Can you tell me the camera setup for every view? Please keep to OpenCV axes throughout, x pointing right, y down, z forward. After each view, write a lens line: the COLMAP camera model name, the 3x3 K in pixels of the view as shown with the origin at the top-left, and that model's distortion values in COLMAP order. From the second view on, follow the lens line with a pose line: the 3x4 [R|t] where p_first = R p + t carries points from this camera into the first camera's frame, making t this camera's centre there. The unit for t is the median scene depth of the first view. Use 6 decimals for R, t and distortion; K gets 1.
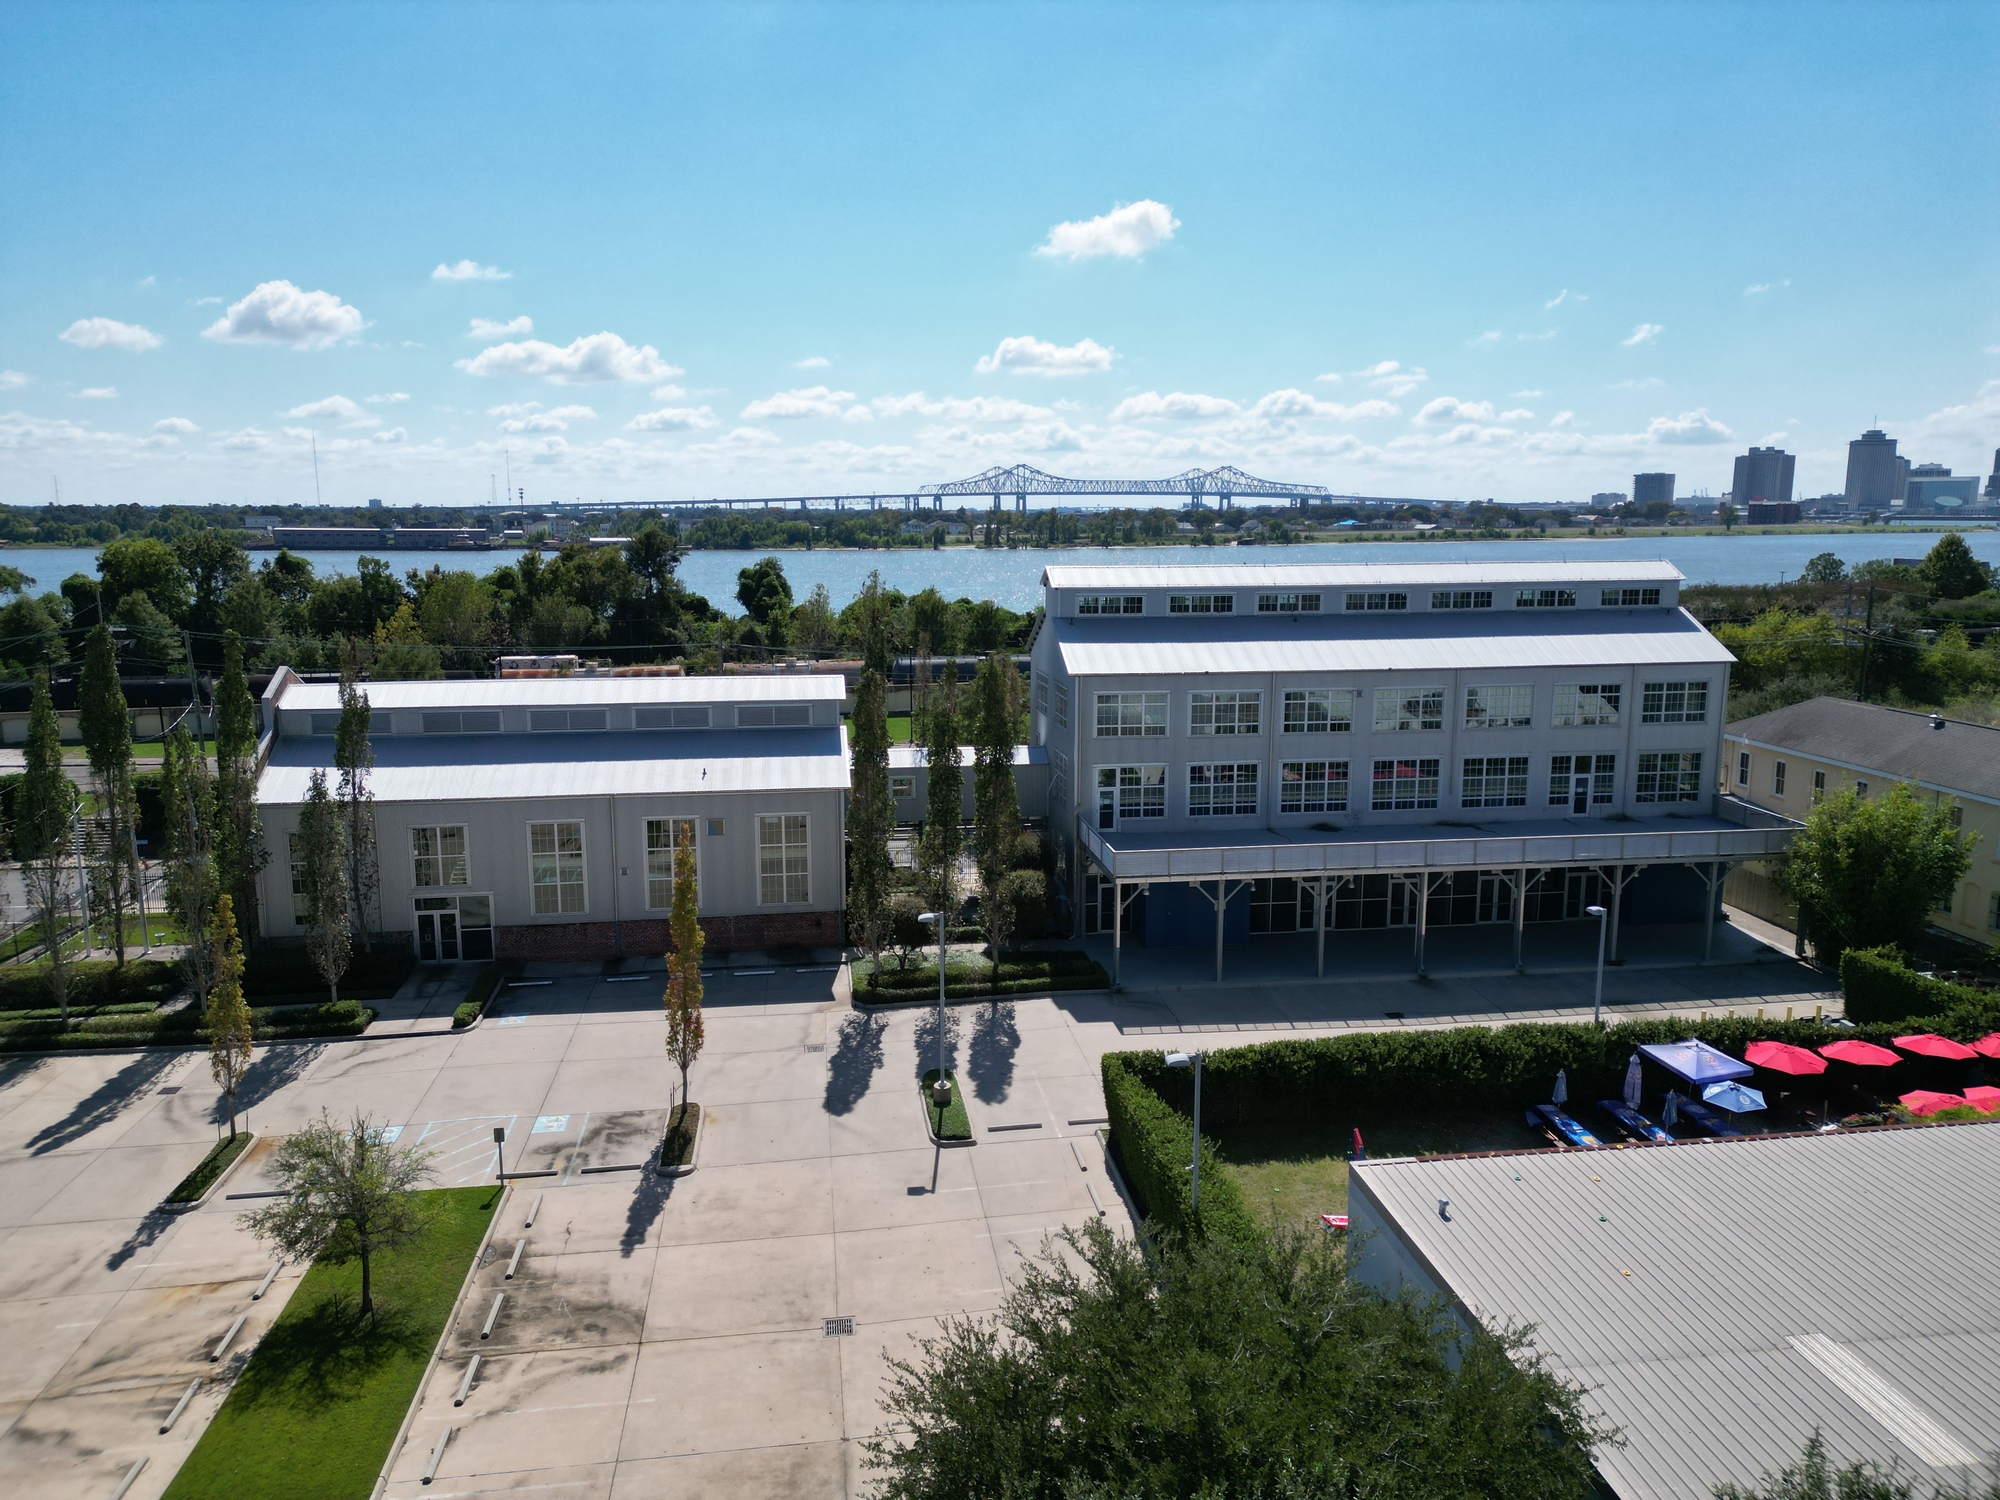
lens RADIAL K [[1384.9, 0, 1000.0], [0, 1384.9, 750.0], [0, 0, 1]] dist [0.025374, 0.005293]
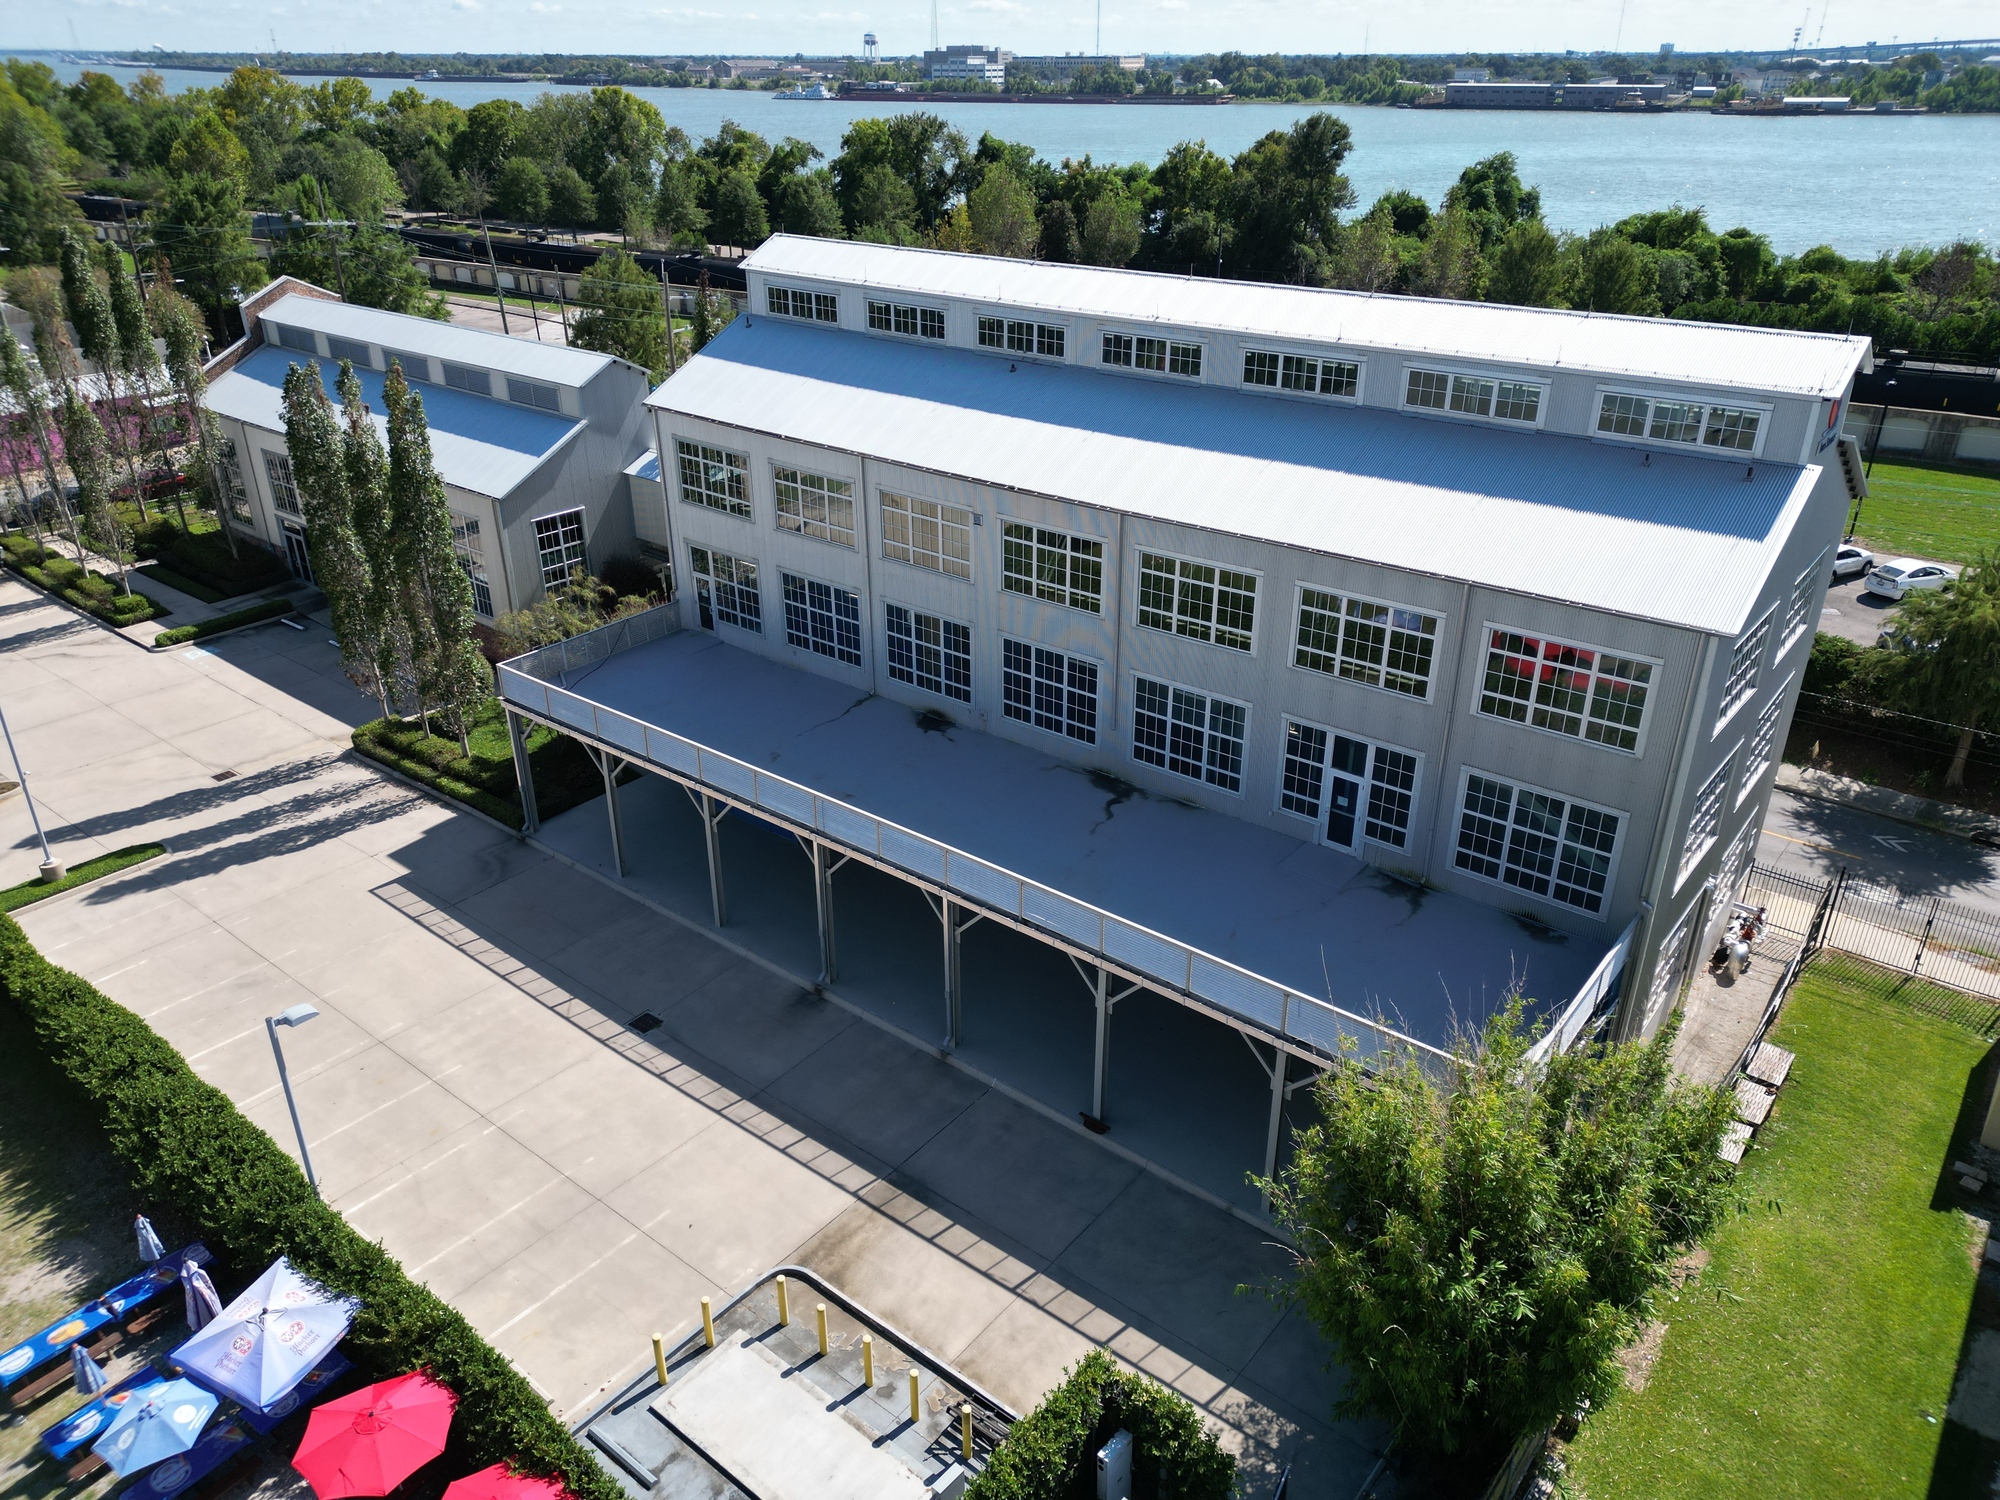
lens RADIAL K [[1384.9, 0, 1000.0], [0, 1384.9, 750.0], [0, 0, 1]] dist [0.025374, 0.005293]
pose [[0.691625, 0.321939, -0.646537, 0.742474], [-0.124523, 0.934909, 0.332325, -0.159354], [0.711442, -0.149336, 0.686695, 0.654517]]
